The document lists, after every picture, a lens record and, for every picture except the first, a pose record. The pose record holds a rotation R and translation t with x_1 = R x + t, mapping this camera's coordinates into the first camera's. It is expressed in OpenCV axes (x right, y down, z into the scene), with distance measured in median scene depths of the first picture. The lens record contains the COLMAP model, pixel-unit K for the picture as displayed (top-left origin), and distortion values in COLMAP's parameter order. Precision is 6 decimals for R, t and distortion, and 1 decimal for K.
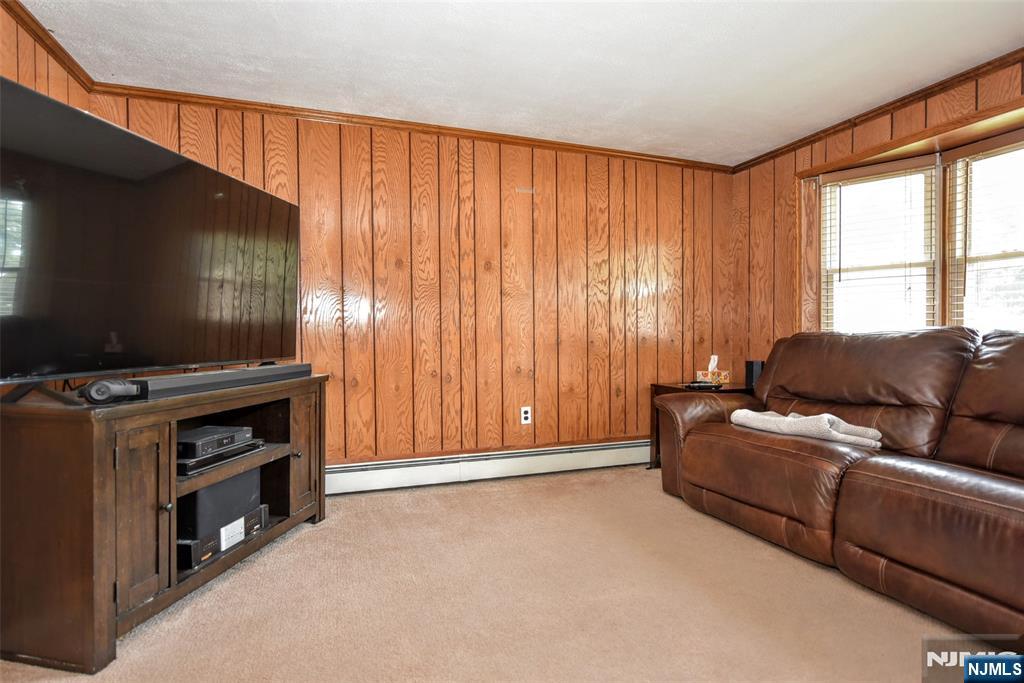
lens RADIAL K [[524.5, 0, 537.3], [0, 524.5, 344.3], [0, 0, 1]] dist [-0.008917, -0.002119]
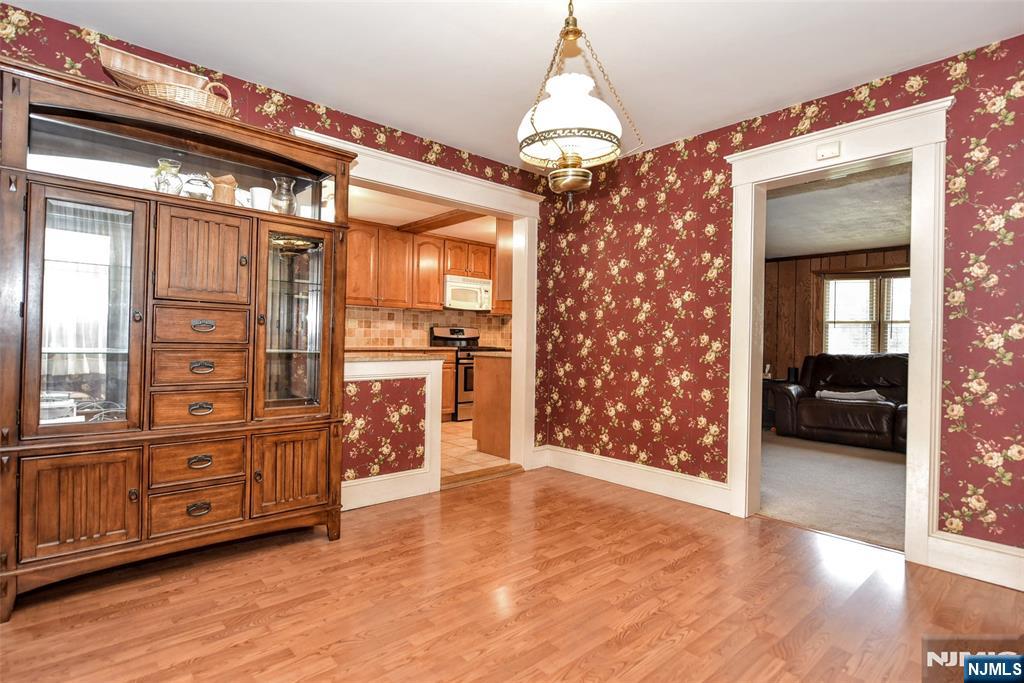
lens RADIAL K [[524.5, 0, 507.0], [0, 524.5, 343.4], [0, 0, 1]] dist [-0.008917, -0.002119]
pose [[0.931319, 0.018315, 0.363744, -1.283833], [-0.013024, 0.999771, -0.016994, -0.009697], [-0.363972, 0.011090, 0.931344, -0.401135]]
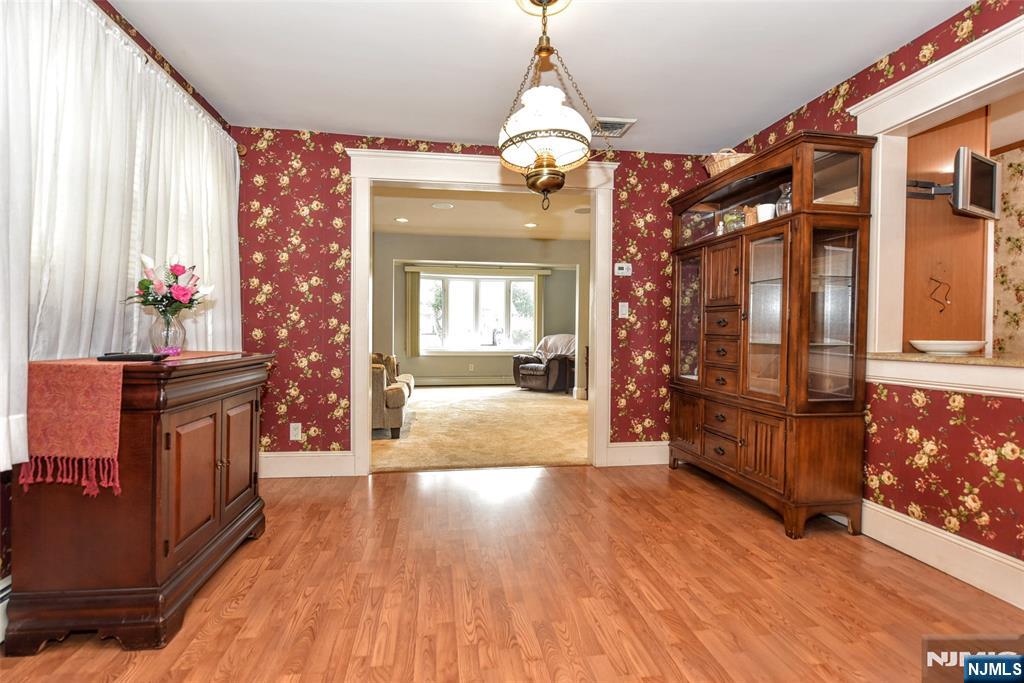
lens RADIAL K [[487.9, 0, 518.0], [0, 487.9, 337.9], [0, 0, 1]] dist [-0.000576, 0.000010]
pose [[-0.187749, 0.017508, -0.982061, -0.442411], [-0.026381, 0.999391, 0.022860, -0.021904], [0.981863, 0.030199, -0.187173, 0.176787]]
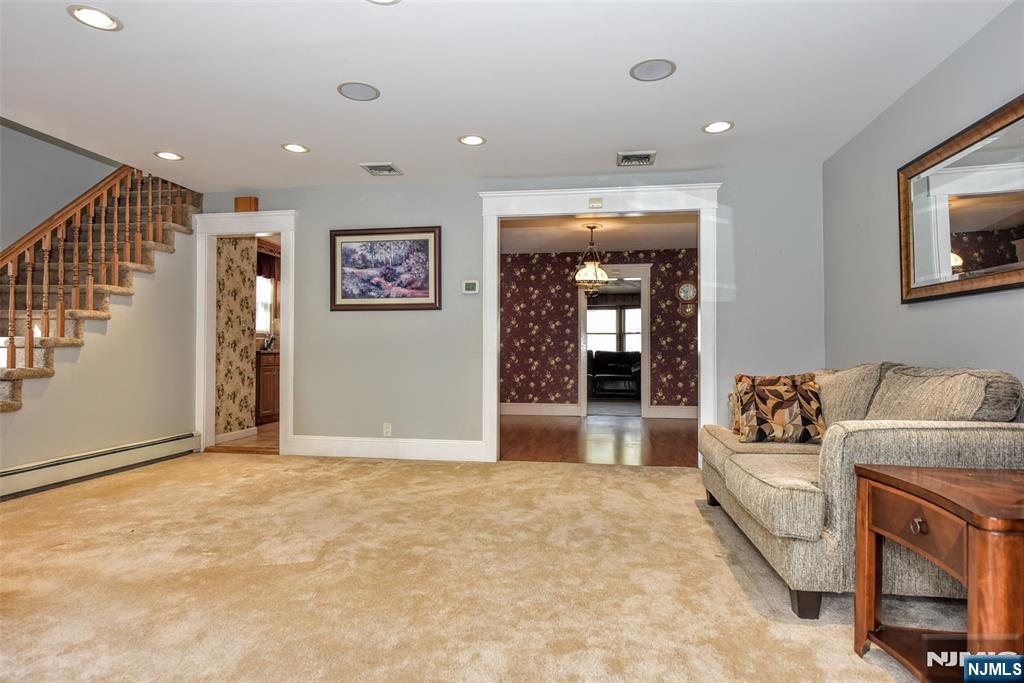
lens RADIAL K [[577.4, 0, 514.9], [0, 577.4, 339.0], [0, 0, 1]] dist [-0.013183, -0.003271]
pose [[0.478646, 0.024073, 0.877678, -2.859364], [0.013196, 0.999314, -0.034606, 0.027611], [-0.877909, 0.028146, 0.478000, -0.609513]]
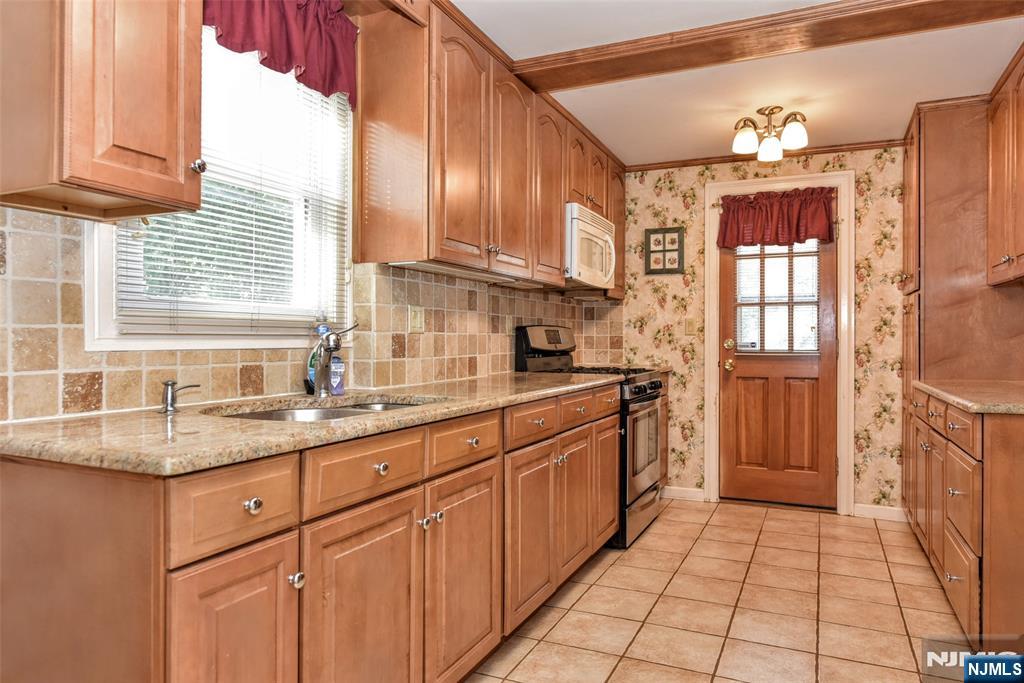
lens RADIAL K [[673.3, 0, 512.8], [0, 673.3, 340.4], [0, 0, 1]] dist [-0.008569, 0.002480]
pose [[0.703169, 0.005421, 0.711002, -1.603654], [0.010041, 0.999796, -0.017552, -0.060326], [-0.710952, 0.019481, 0.702971, 0.818813]]
